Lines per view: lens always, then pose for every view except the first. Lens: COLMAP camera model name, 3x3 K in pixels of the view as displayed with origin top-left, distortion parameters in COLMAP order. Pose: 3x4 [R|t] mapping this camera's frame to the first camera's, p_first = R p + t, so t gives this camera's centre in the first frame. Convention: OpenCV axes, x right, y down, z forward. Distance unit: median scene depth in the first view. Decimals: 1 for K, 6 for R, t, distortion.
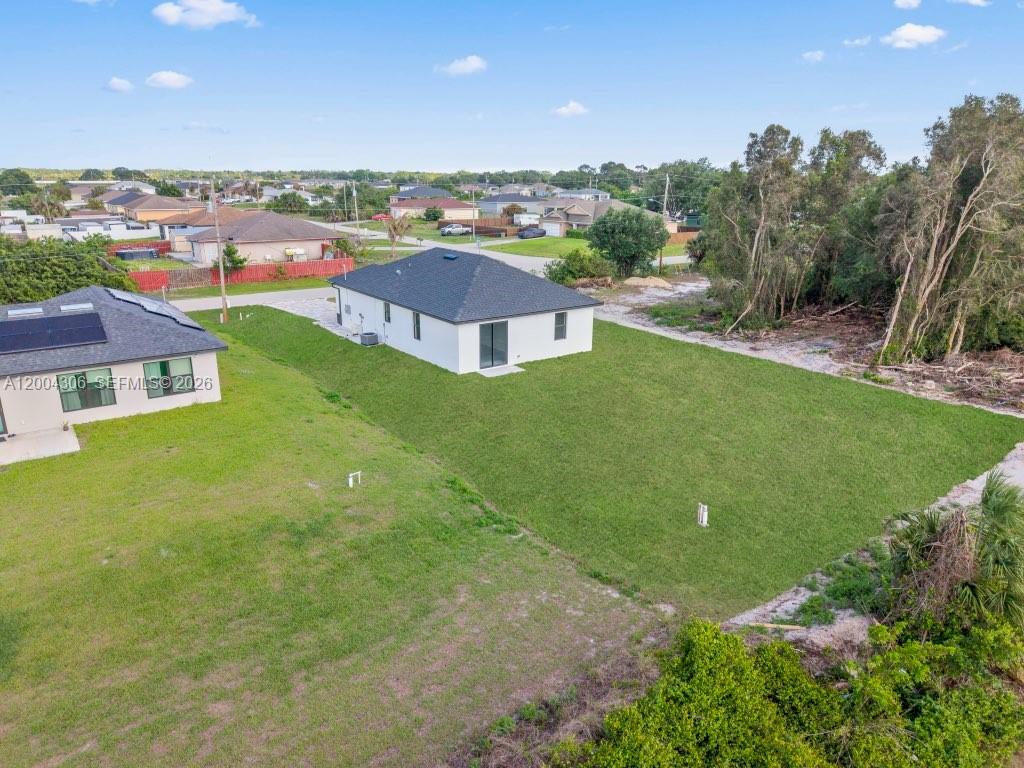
lens RADIAL K [[695.3, 0, 512.0], [0, 695.3, 384.0], [0, 0, 1]] dist [-0.002559, -0.000743]
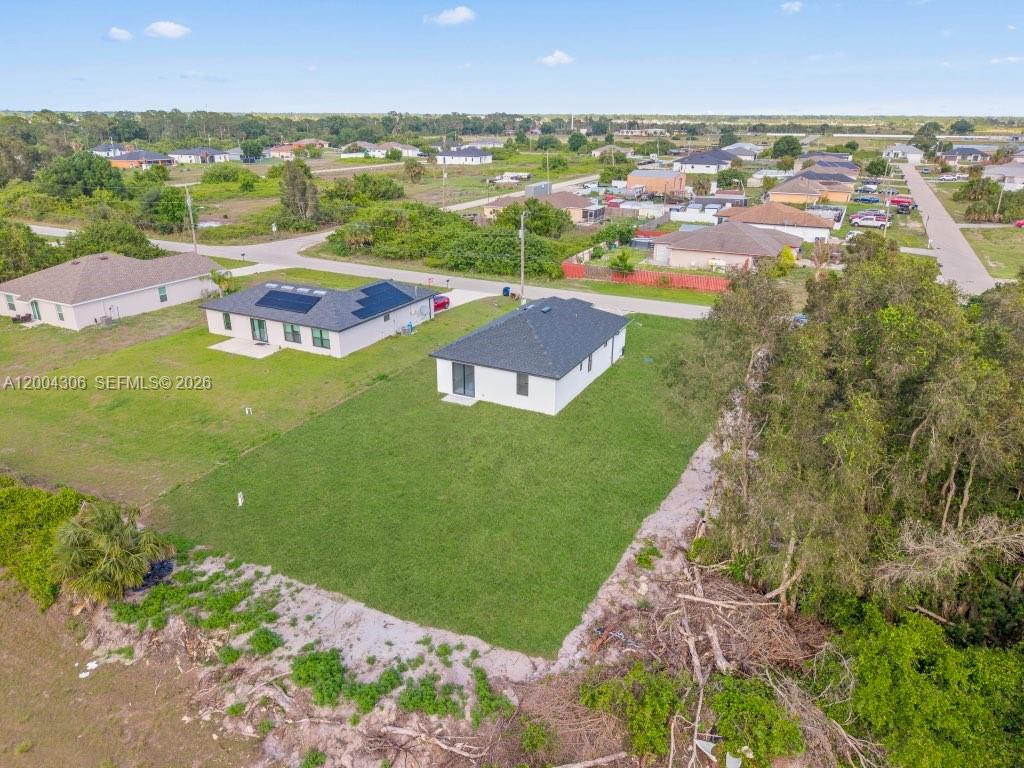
lens RADIAL K [[695.9, 0, 512.0], [0, 695.9, 384.0], [0, 0, 1]] dist [0.026062, -0.003637]
pose [[0.458205, 0.319819, -0.829316, 1.415175], [-0.258756, 0.940609, 0.219773, -0.461805], [0.850349, 0.113889, 0.513746, 0.494811]]
